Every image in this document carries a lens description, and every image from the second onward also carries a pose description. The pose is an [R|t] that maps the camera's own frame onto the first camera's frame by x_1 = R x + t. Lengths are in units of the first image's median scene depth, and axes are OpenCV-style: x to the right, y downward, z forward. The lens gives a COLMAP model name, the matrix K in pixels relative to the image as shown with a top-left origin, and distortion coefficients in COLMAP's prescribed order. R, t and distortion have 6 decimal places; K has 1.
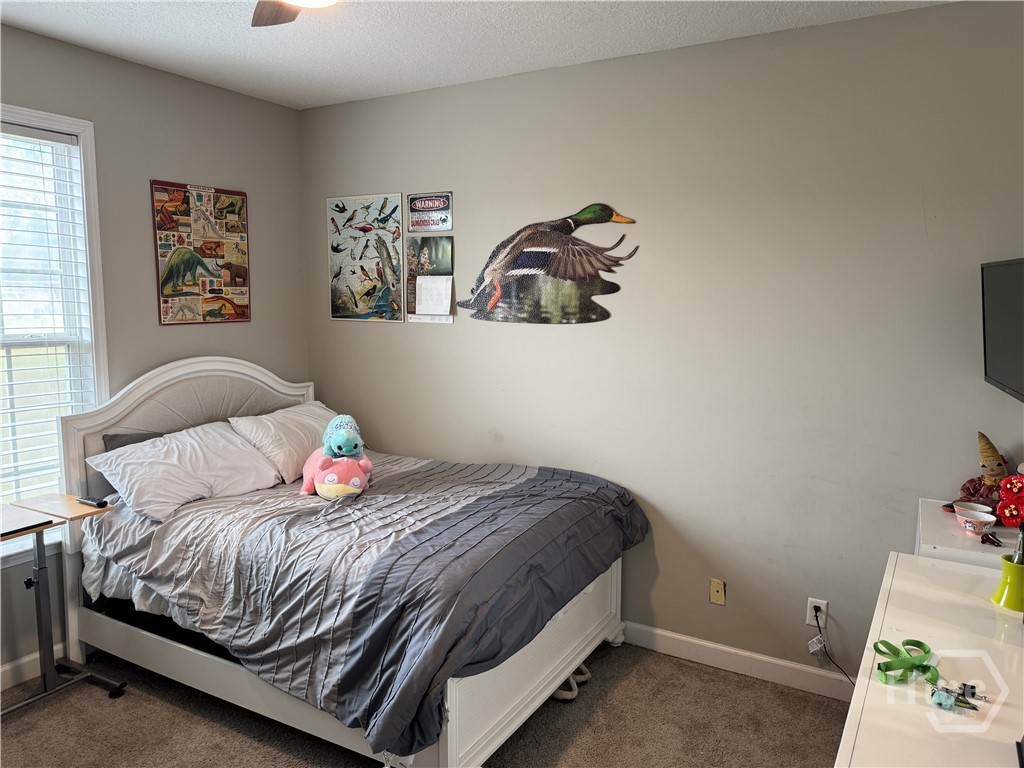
lens RADIAL K [[720.3, 0, 517.1], [0, 720.3, 386.6], [0, 0, 1]] dist [0.087798, -0.119883]
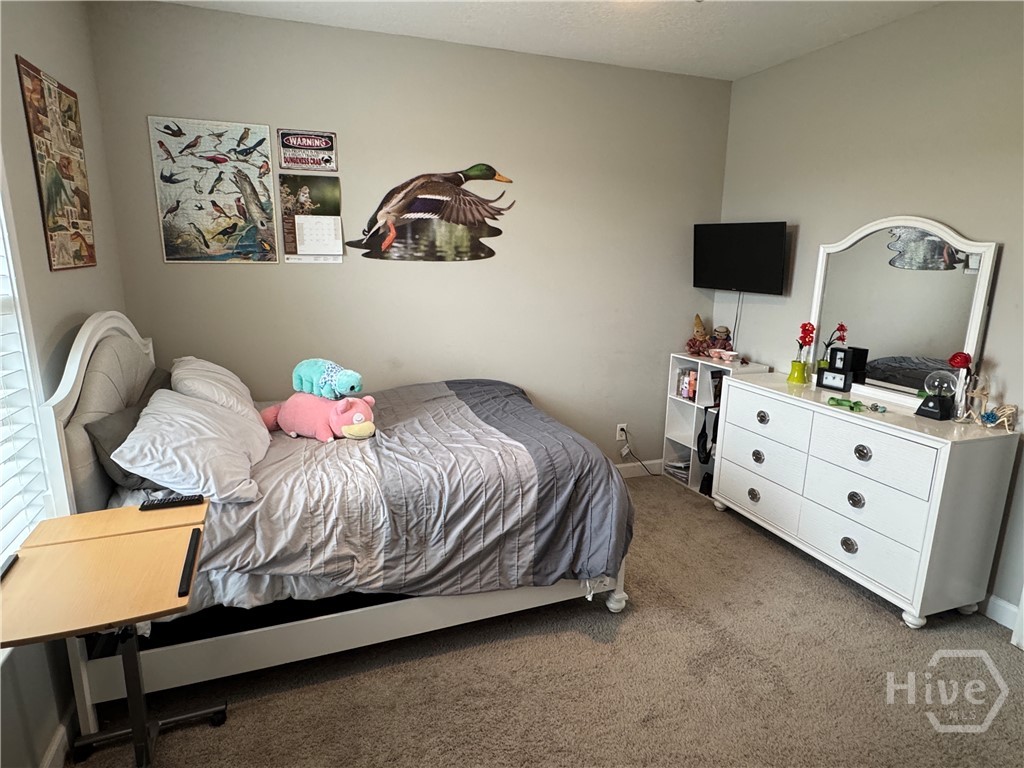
lens RADIAL K [[593.6, 0, 512.0], [0, 593.6, 384.0], [0, 0, 1]] dist [-0.008435, -0.000113]
pose [[0.630908, -0.167430, 0.757576, -0.650677], [0.090387, 0.985650, 0.142562, -0.015801], [-0.770575, -0.021469, 0.636988, 0.273267]]
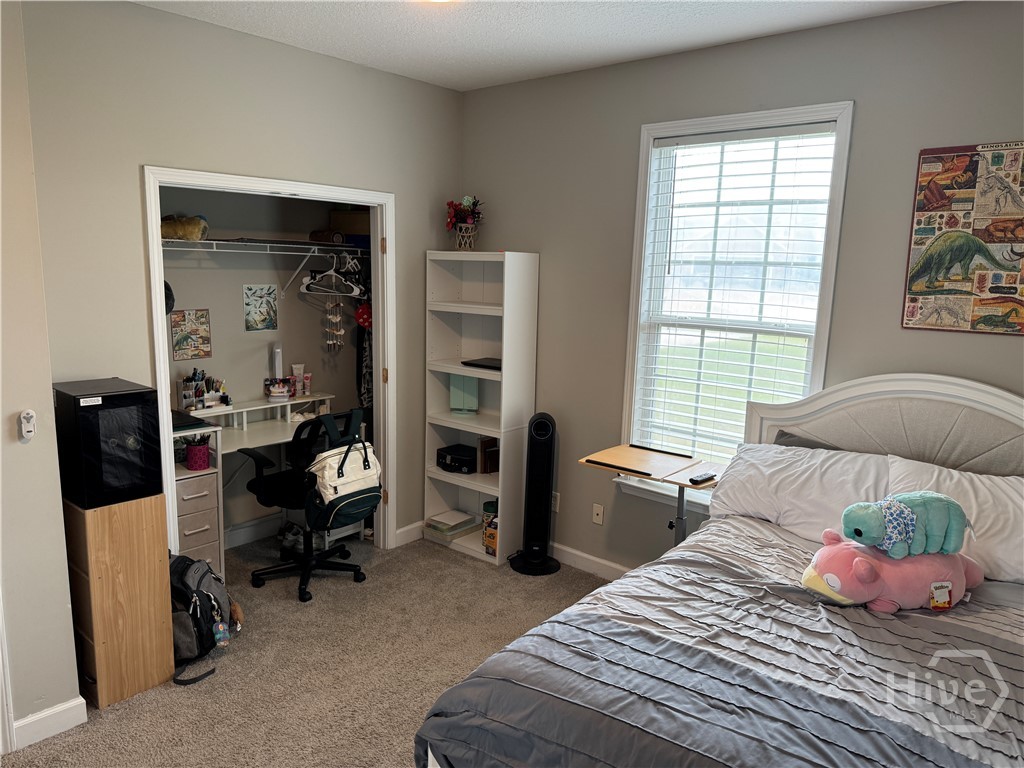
lens RADIAL K [[720.3, 0, 517.1], [0, 720.3, 386.6], [0, 0, 1]] dist [0.087798, -0.119883]
pose [[-0.182872, 0.153330, -0.971106, 0.392609], [-0.152144, 0.971450, 0.182035, -0.102475], [0.971293, 0.181037, -0.154323, 0.706733]]
